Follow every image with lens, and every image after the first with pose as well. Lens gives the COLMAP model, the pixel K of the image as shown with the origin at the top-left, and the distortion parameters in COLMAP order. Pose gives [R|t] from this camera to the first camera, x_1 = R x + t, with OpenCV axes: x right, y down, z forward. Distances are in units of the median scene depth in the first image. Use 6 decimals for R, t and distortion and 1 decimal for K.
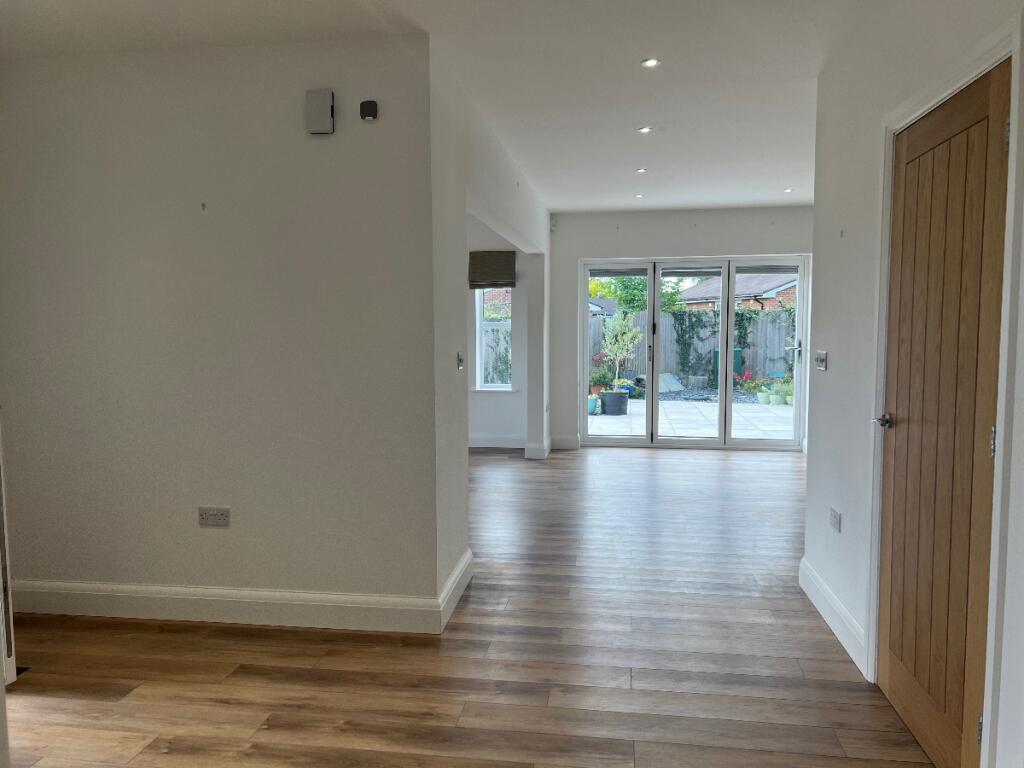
lens RADIAL K [[767.3, 0, 508.9], [0, 767.3, 401.4], [0, 0, 1]] dist [0.066725, -0.073923]
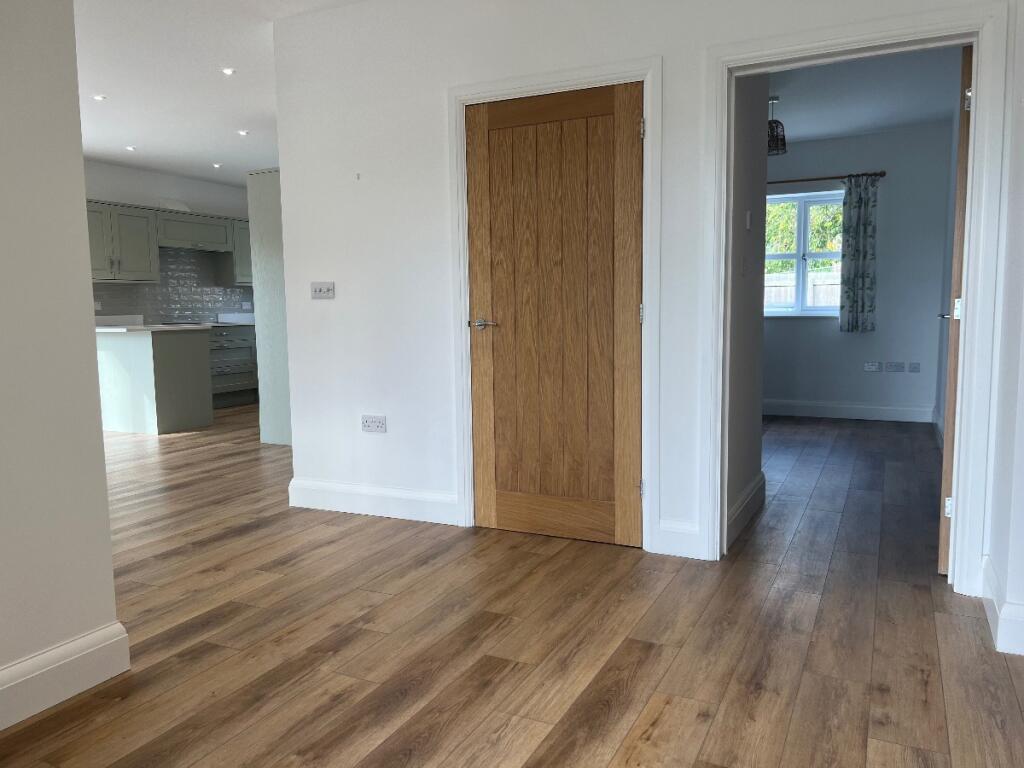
lens RADIAL K [[767.3, 0, 511.7], [0, 767.3, 385.7], [0, 0, 1]] dist [0.066725, -0.073923]
pose [[0.318402, -0.102783, 0.942367, -0.515918], [0.104260, 0.991871, 0.072956, 0.028209], [-0.942205, 0.075022, 0.326530, 0.360428]]
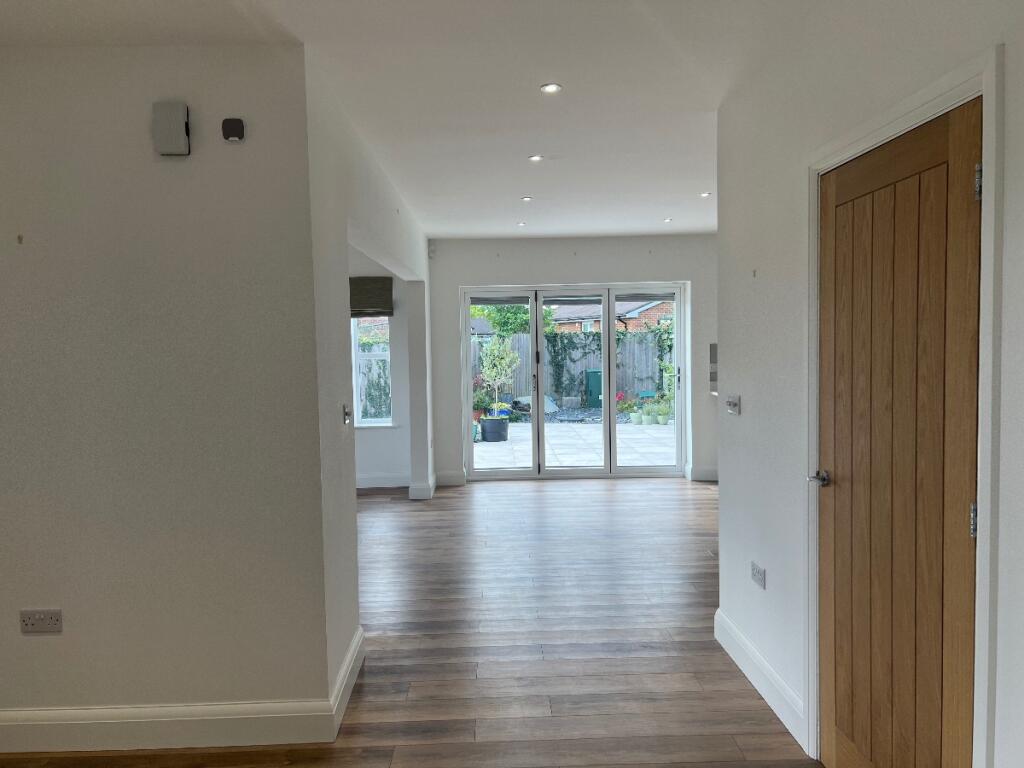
lens RADIAL K [[767.3, 0, 509.0], [0, 767.3, 401.3], [0, 0, 1]] dist [0.066725, -0.073923]
pose [[0.985480, -0.026695, 0.167682, -0.026596], [0.030694, 0.999302, -0.021304, -0.040936], [-0.166996, 0.026142, 0.985611, 0.098124]]
